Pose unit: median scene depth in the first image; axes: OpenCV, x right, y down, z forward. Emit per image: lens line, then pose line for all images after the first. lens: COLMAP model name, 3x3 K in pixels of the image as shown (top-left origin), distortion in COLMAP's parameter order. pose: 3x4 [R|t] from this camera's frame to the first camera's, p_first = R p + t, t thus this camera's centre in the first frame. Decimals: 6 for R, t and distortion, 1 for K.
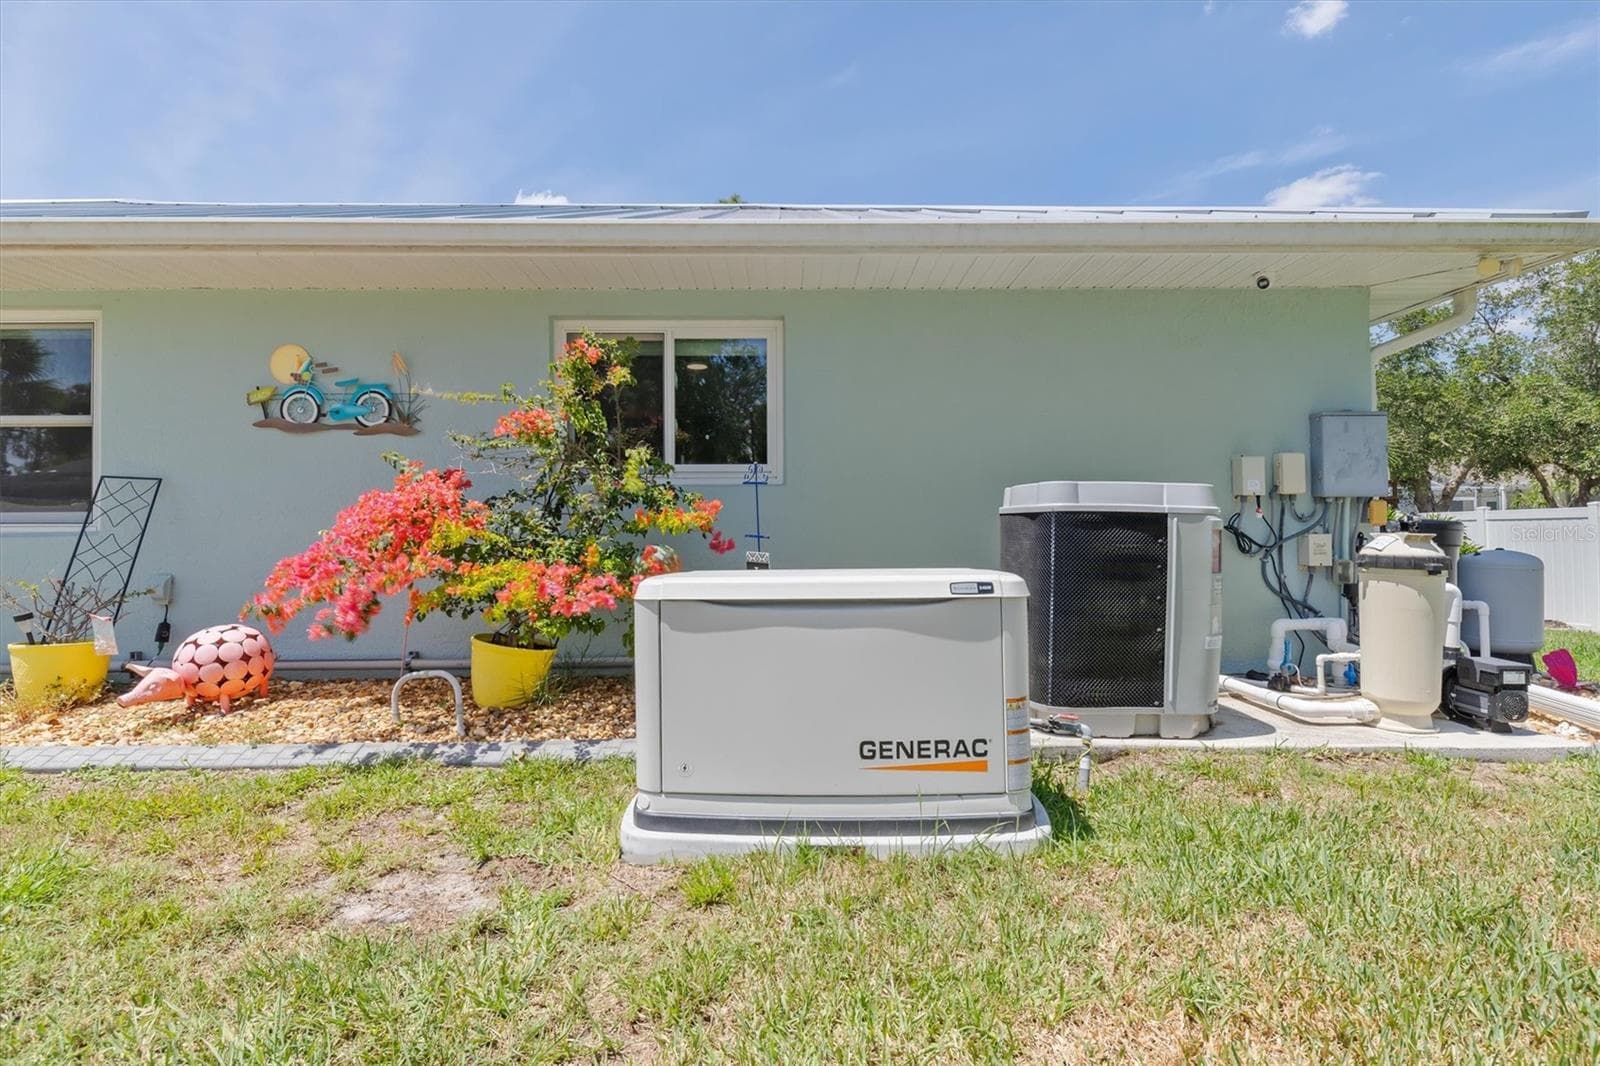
lens RADIAL K [[781.7, 0, 800.0], [0, 781.7, 533.0], [0, 0, 1]] dist [0.014821, -0.009249]
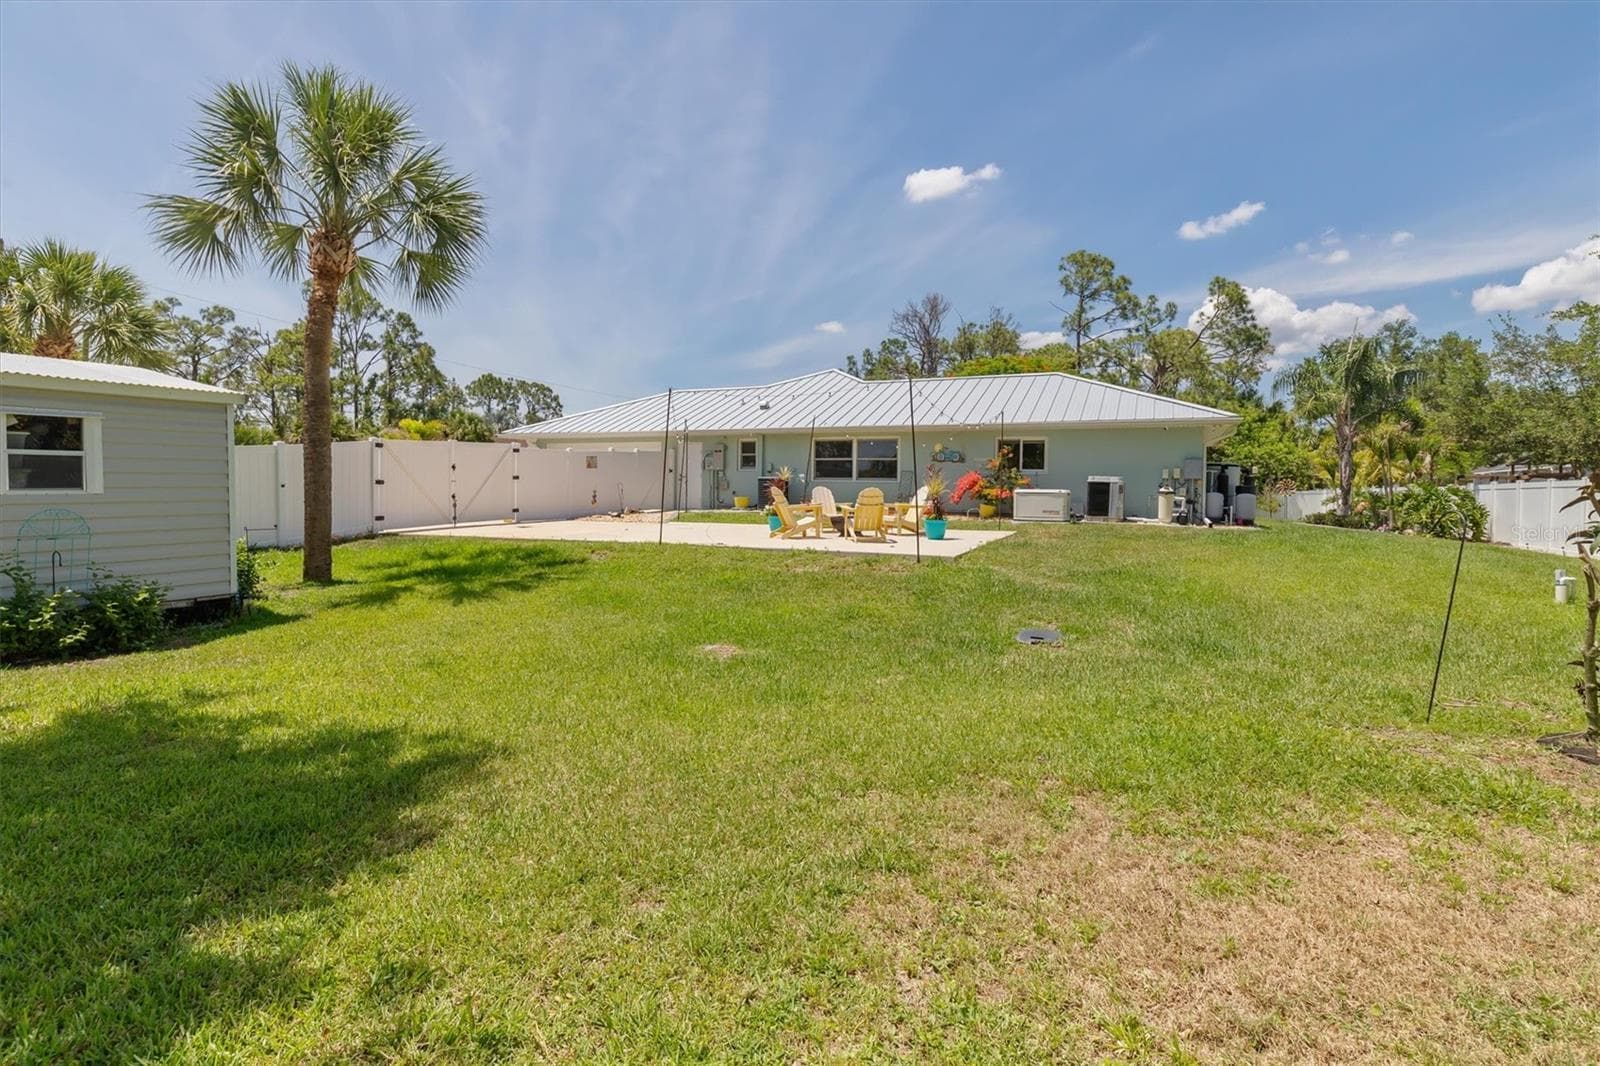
lens RADIAL K [[779.8, 0, 800.0], [0, 779.8, 533.0], [0, 0, 1]] dist [0.020744, -0.015900]
pose [[0.906022, 0.044732, -0.420860, 0.732018], [-0.023970, 0.998226, 0.054496, 0.075513], [0.422551, -0.039287, 0.905487, -4.475148]]
